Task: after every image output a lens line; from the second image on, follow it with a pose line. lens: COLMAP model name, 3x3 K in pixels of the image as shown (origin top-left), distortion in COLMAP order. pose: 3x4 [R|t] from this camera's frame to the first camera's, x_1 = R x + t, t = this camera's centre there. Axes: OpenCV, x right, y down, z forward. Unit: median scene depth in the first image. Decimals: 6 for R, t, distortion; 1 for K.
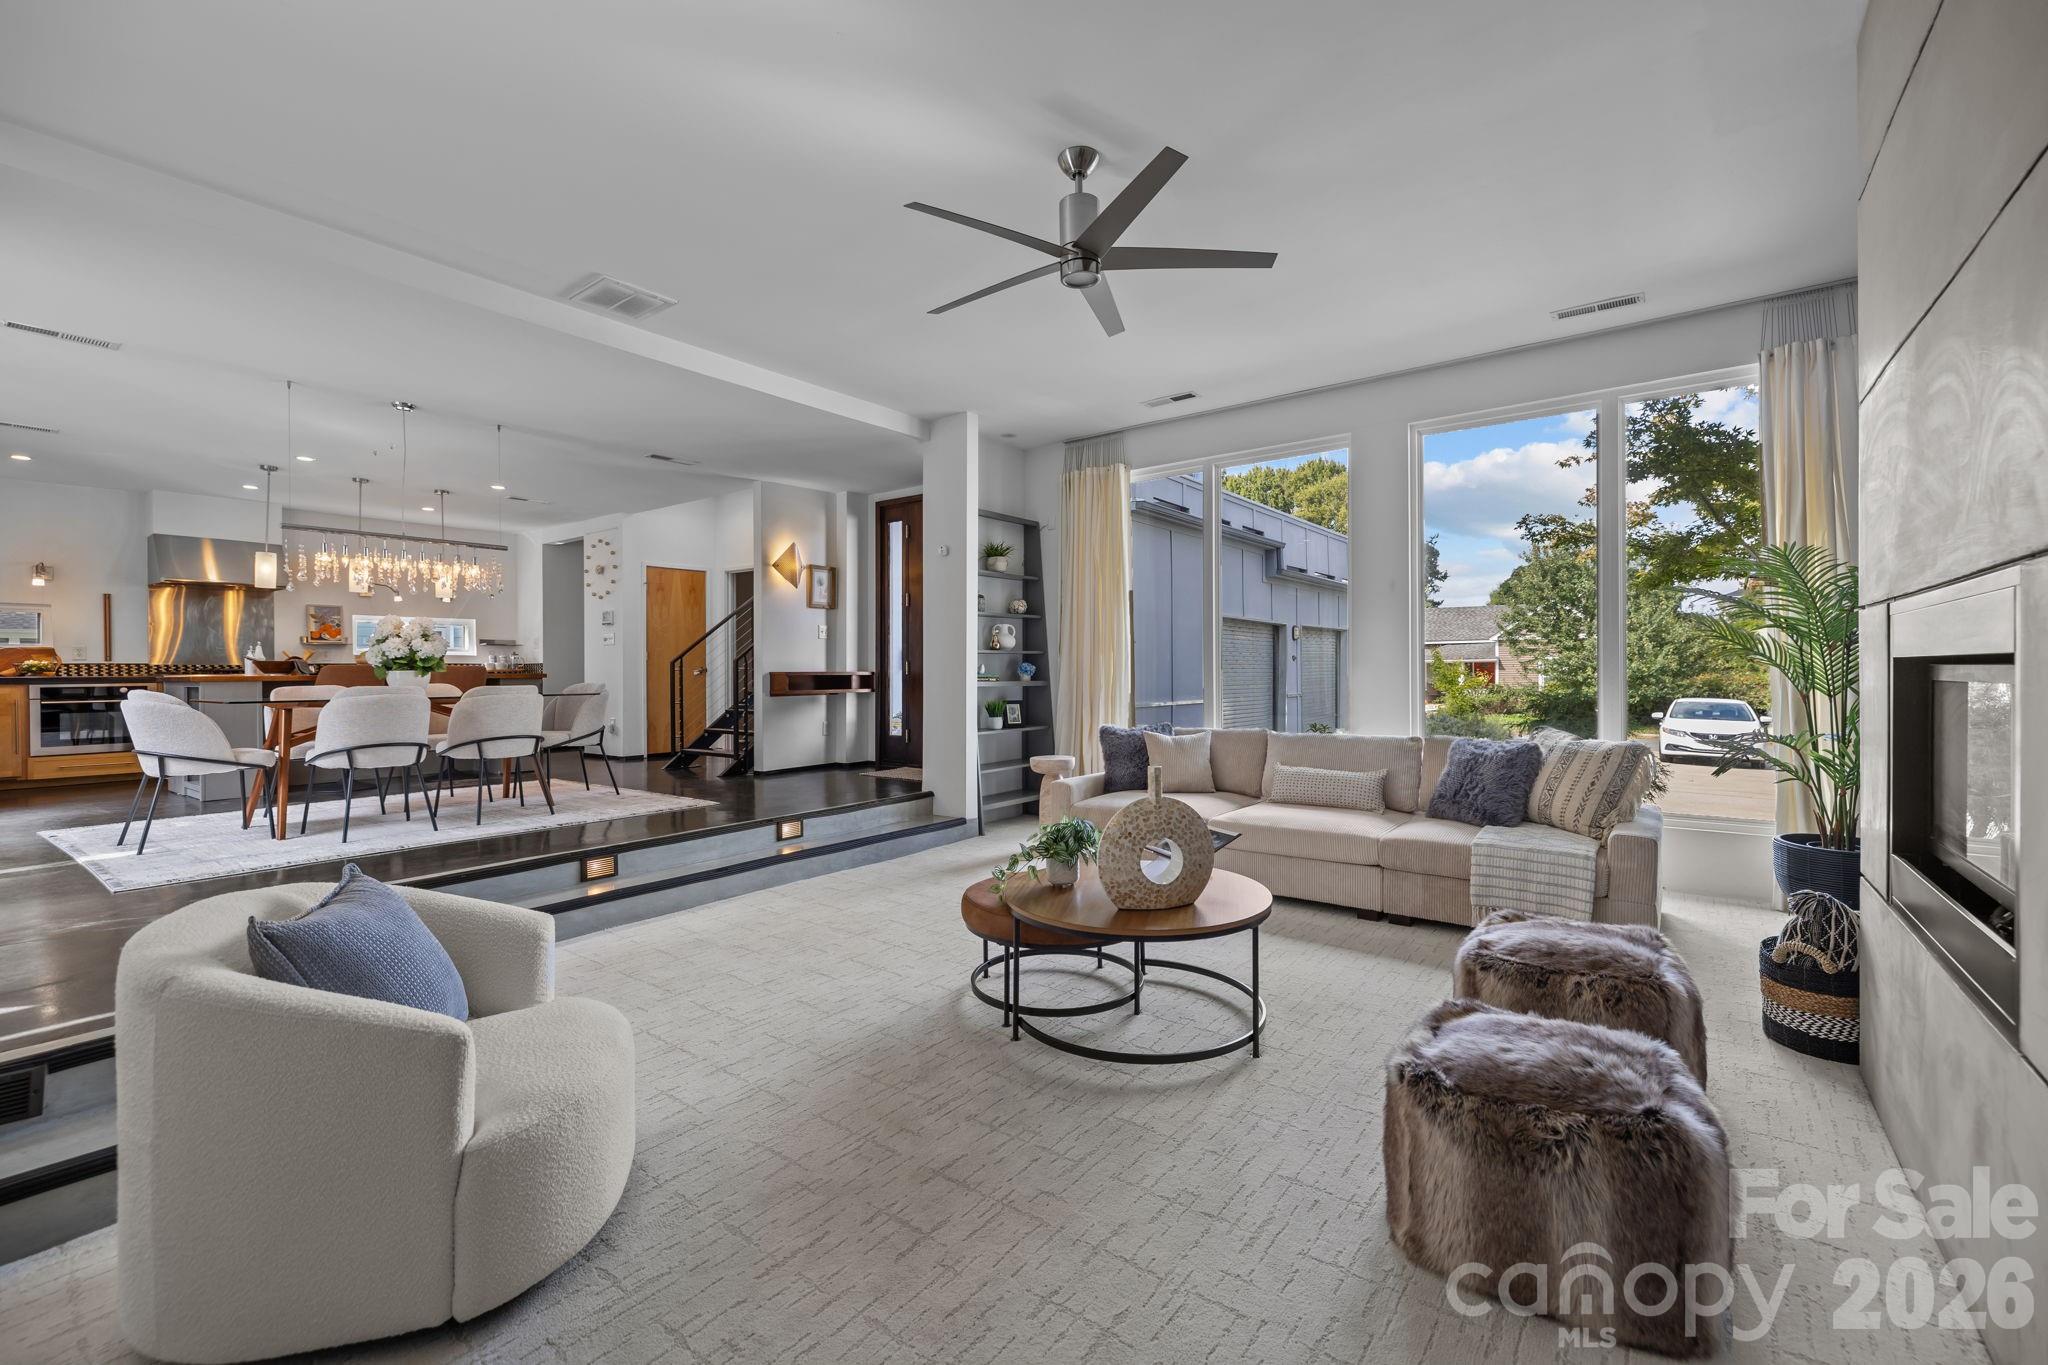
lens RADIAL K [[871.1, 0, 1026.9], [0, 871.1, 677.1], [0, 0, 1]] dist [-0.002100, -0.000233]
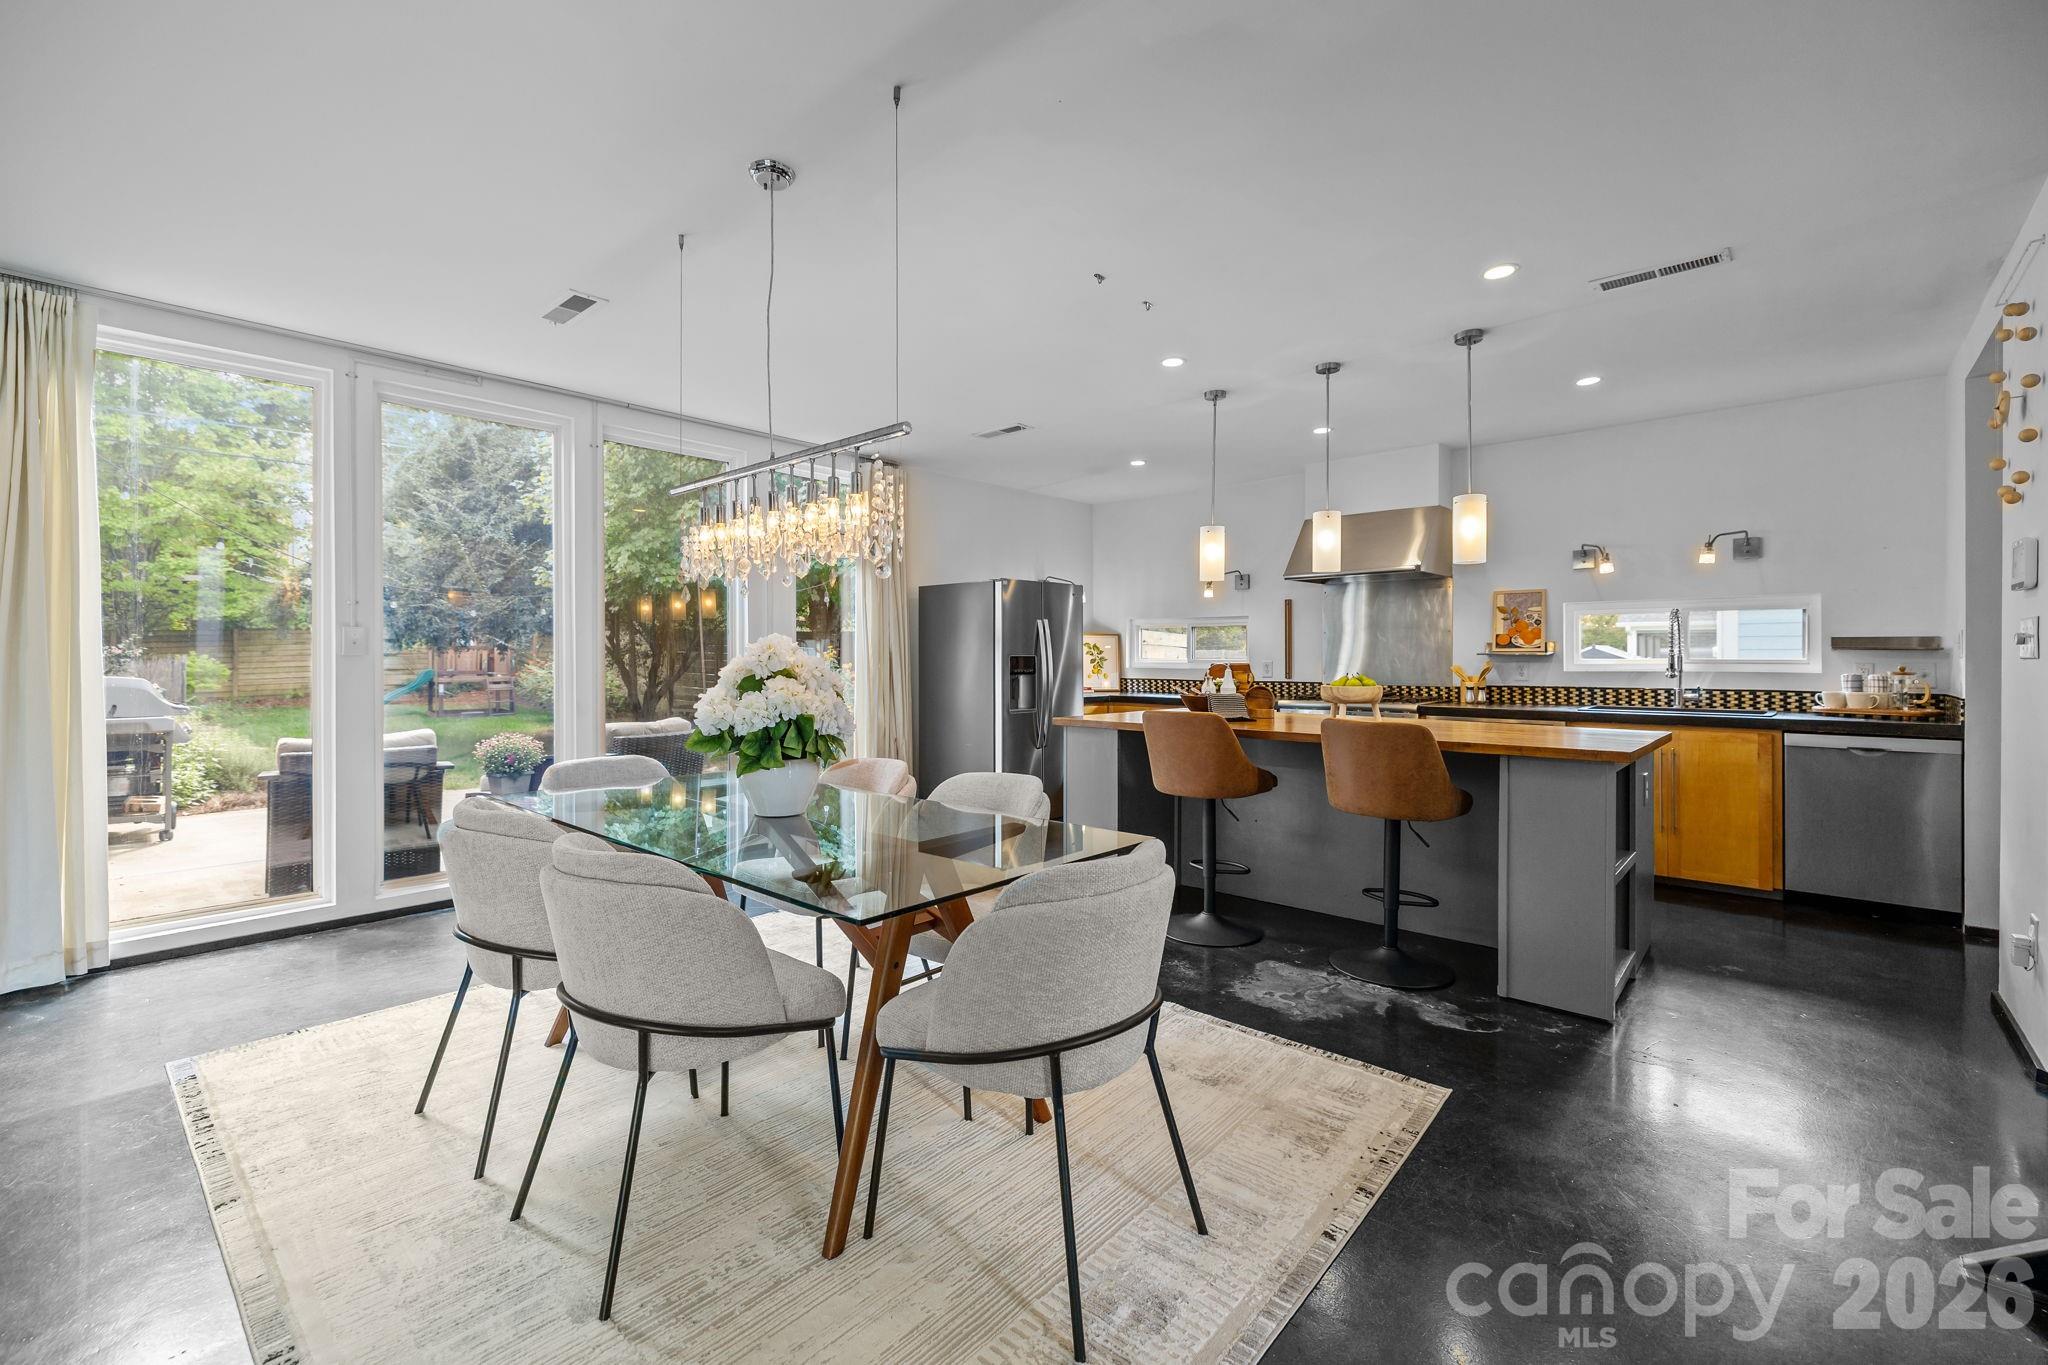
lens RADIAL K [[871.1, 0, 1028.2], [0, 871.1, 650.5], [0, 0, 1]] dist [-0.002100, -0.000233]
pose [[-0.081868, -0.002480, -0.996640, -0.185981], [-0.008117, 0.999965, -0.001822, -0.040048], [0.996610, 0.007940, -0.081885, 0.772275]]
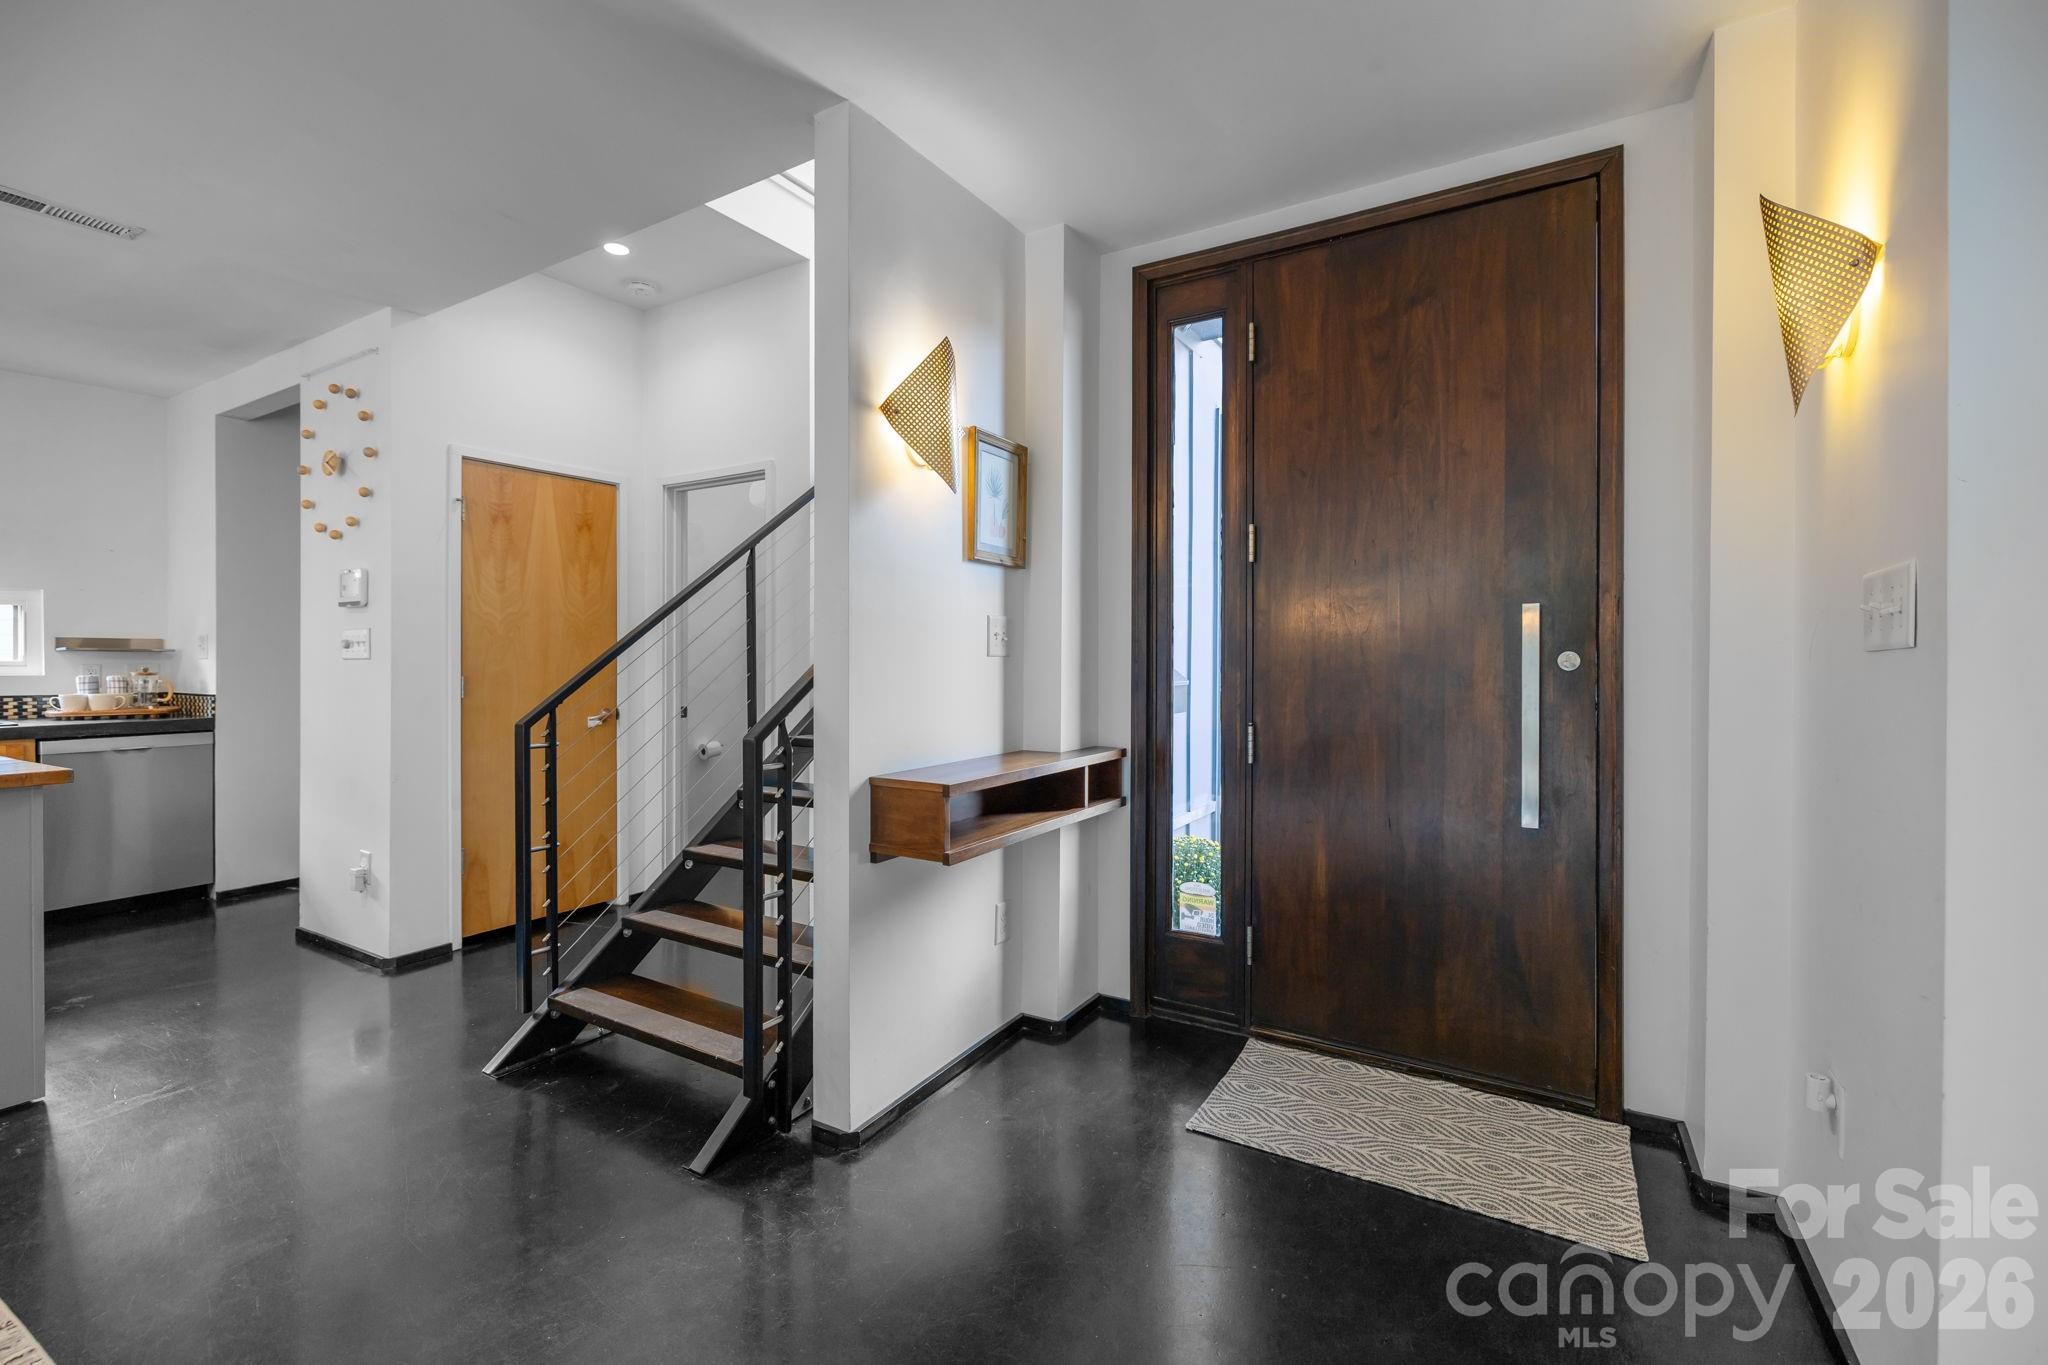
lens RADIAL K [[871.1, 0, 1018.8], [0, 871.1, 665.5], [0, 0, 1]] dist [-0.002100, -0.000233]
pose [[0.994454, 0.005035, 0.105049, -0.256696], [-0.005180, 0.999986, 0.001107, -0.040224], [-0.105042, -0.001645, 0.994466, 0.656622]]
